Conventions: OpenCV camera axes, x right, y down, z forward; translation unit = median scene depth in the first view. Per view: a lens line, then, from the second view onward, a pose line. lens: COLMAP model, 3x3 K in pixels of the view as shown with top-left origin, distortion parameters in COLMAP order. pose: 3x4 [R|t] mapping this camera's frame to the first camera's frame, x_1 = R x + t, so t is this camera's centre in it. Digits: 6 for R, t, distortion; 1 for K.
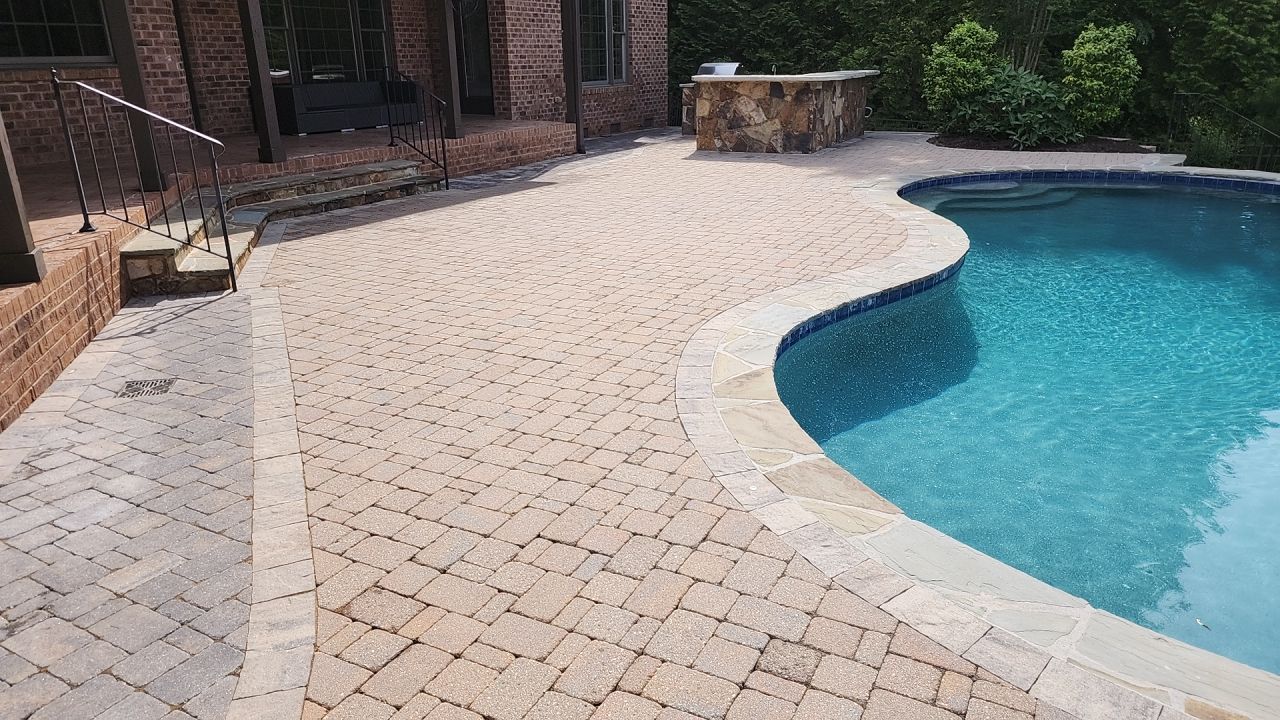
lens RADIAL K [[868.8, 0, 640.0], [0, 868.8, 360.0], [0, 0, 1]] dist [0.026249, -0.002533]
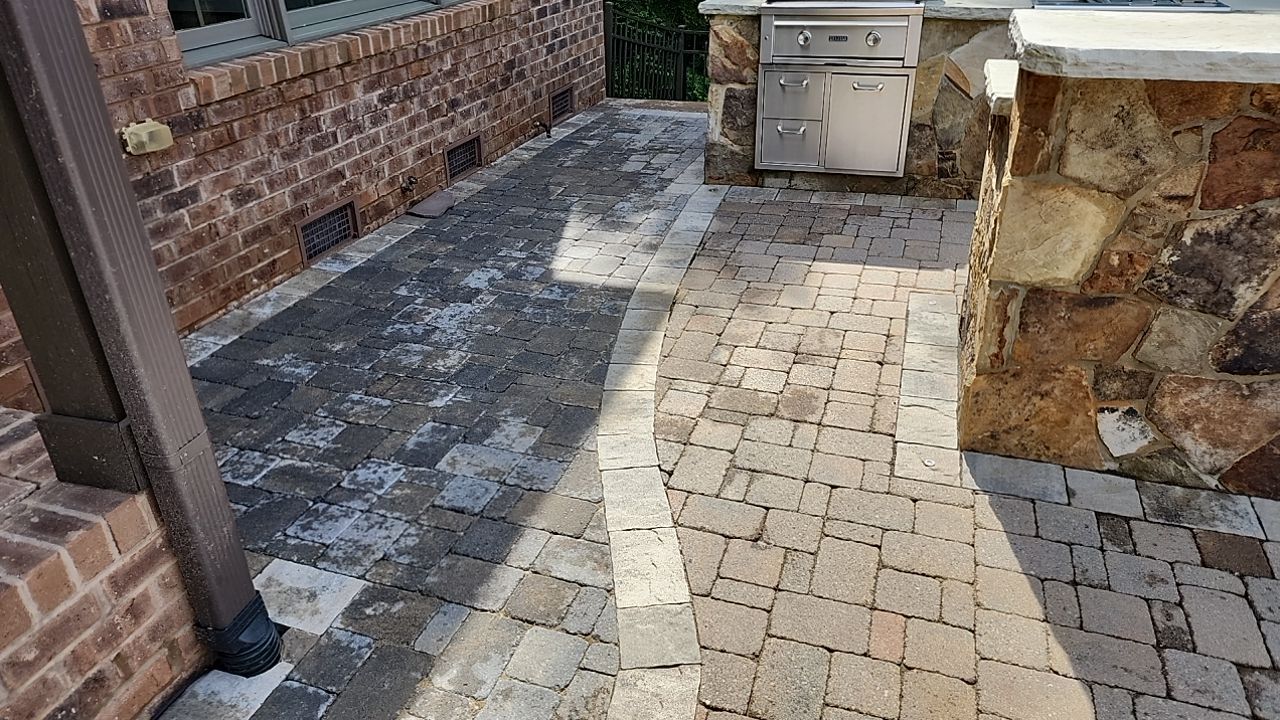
lens RADIAL K [[868.8, 0, 640.0], [0, 868.8, 360.0], [0, 0, 1]] dist [0.026249, -0.002533]
pose [[0.985087, -0.090692, 0.146215, -0.021443], [0.067163, 0.985070, 0.158511, -0.273851], [-0.158408, -0.146326, 0.976471, 0.791244]]
